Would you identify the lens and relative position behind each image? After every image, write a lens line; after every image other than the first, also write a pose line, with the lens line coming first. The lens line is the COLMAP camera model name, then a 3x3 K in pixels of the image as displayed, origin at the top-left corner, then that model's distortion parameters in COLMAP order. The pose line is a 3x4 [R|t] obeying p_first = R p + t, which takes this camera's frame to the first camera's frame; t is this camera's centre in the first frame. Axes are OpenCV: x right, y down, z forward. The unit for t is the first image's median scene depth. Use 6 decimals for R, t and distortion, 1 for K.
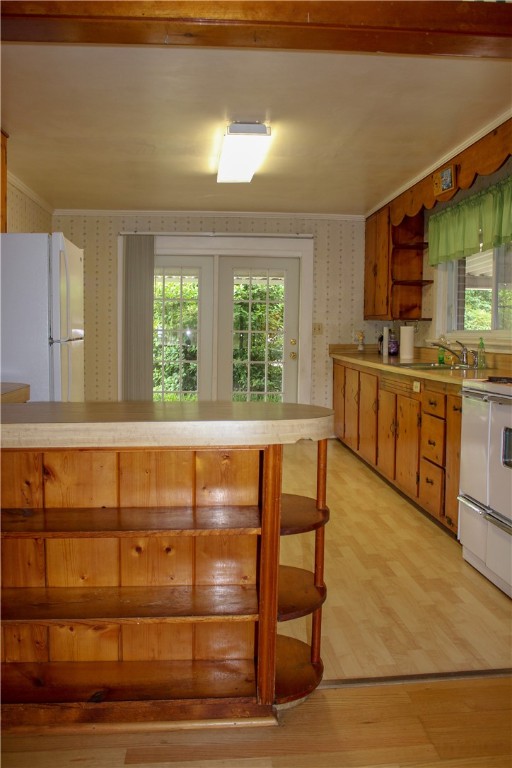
lens RADIAL K [[643.3, 0, 252.8], [0, 643.3, 382.4], [0, 0, 1]] dist [-0.156040, 0.151138]
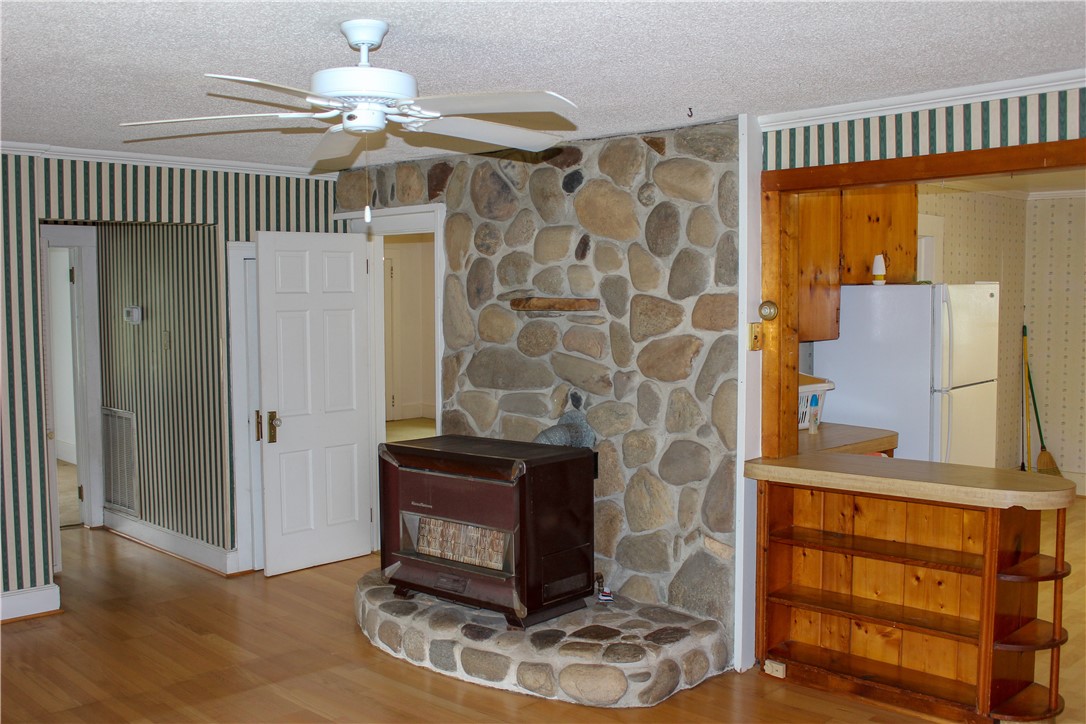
lens RADIAL K [[1034.0, 0, 543.0], [0, 1034.0, 362.0], [0, 0, 1]] dist [-0.007622, -0.004282]
pose [[0.651668, 0.034128, -0.757736, 0.884457], [-0.047129, 0.998879, 0.004458, -0.145038], [0.757038, 0.032807, 0.652546, -0.934763]]
